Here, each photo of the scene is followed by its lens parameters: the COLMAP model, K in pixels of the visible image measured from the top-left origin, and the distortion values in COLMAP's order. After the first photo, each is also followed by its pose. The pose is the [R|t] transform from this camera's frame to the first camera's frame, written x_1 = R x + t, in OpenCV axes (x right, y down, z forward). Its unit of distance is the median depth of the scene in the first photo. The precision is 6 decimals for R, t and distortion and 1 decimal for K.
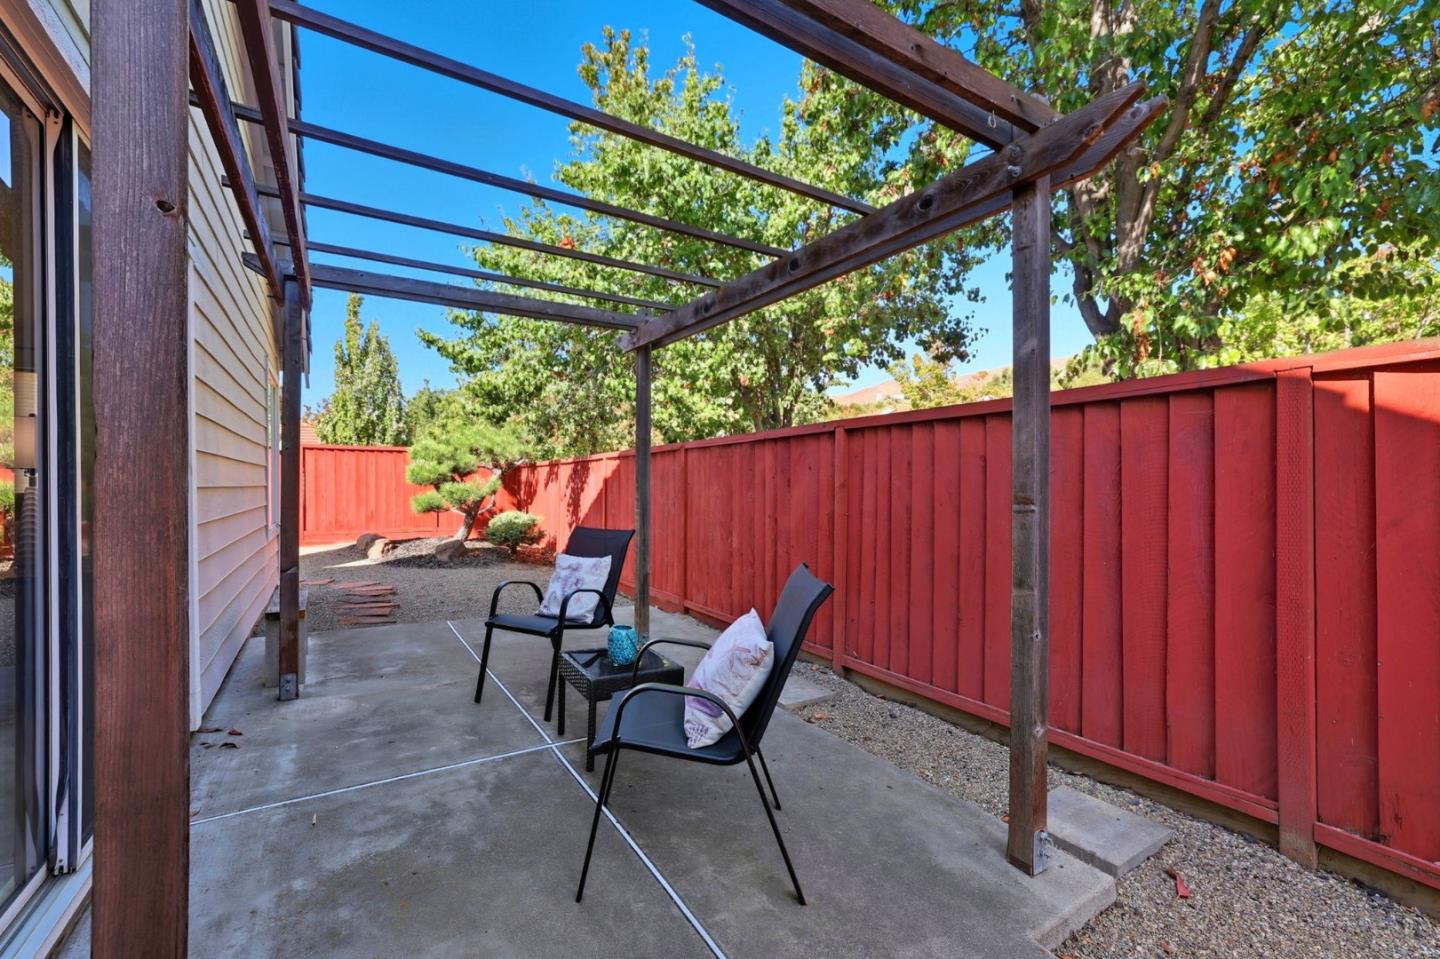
lens RADIAL K [[621.6, 0, 727.7], [0, 621.6, 496.0], [0, 0, 1]] dist [0.001182, 0.000032]
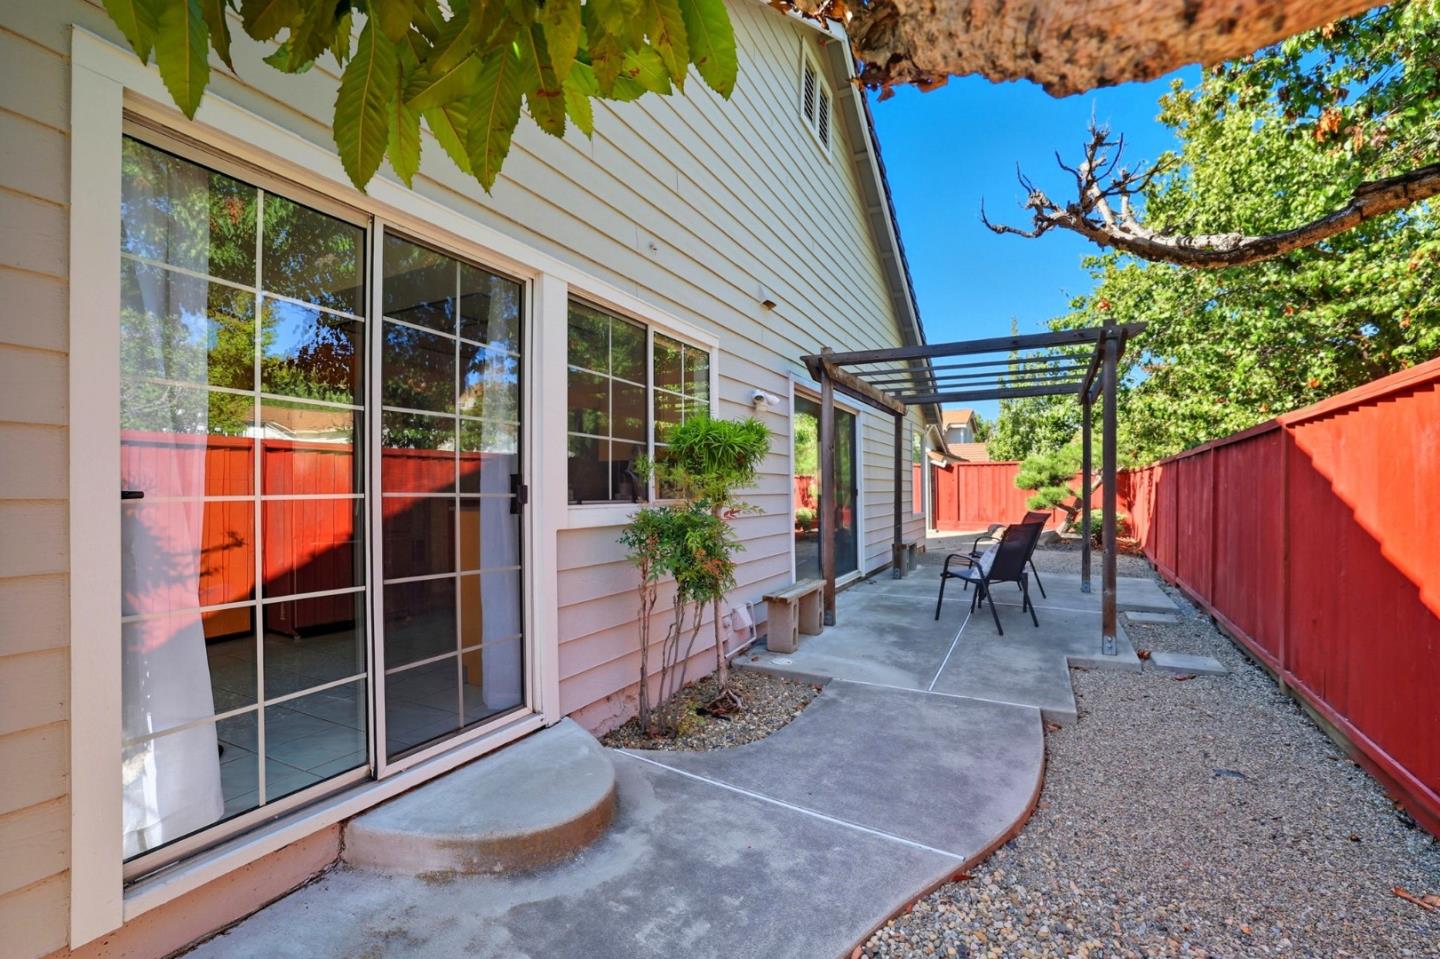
lens RADIAL K [[621.6, 0, 727.7], [0, 621.6, 496.0], [0, 0, 1]] dist [0.001182, 0.000032]
pose [[0.520025, -0.000750, -0.854150, 0.338850], [-0.003260, 0.999991, -0.002862, 0.003997], [0.854145, 0.004273, 0.520018, -0.278009]]
